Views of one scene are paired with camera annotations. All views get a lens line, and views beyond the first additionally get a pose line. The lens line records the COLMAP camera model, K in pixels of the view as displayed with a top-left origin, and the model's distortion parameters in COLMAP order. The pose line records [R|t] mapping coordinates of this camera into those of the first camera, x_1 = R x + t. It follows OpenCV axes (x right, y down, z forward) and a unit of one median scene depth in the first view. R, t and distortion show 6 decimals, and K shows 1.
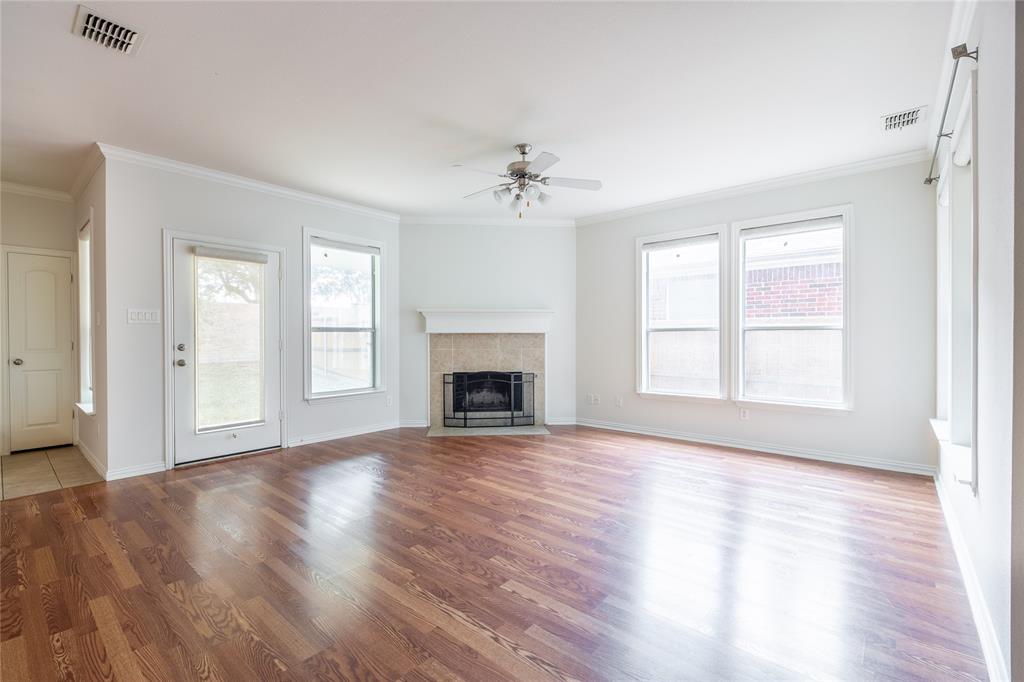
lens RADIAL K [[449.6, 0, 514.6], [0, 449.6, 338.5], [0, 0, 1]] dist [-0.003607, -0.001964]
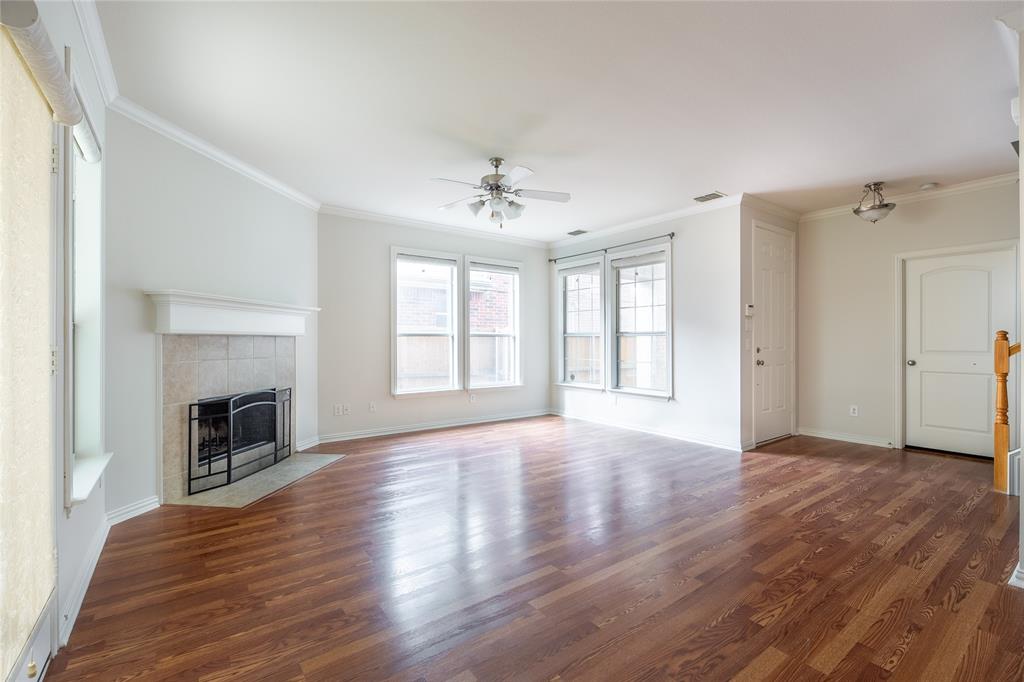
lens RADIAL K [[449.6, 0, 509.9], [0, 449.6, 342.9], [0, 0, 1]] dist [-0.003607, -0.001964]
pose [[0.226381, -0.003369, 0.974033, -0.758892], [0.001473, 0.999994, 0.003117, -0.002360], [-0.974038, 0.000729, 0.226384, 0.560440]]
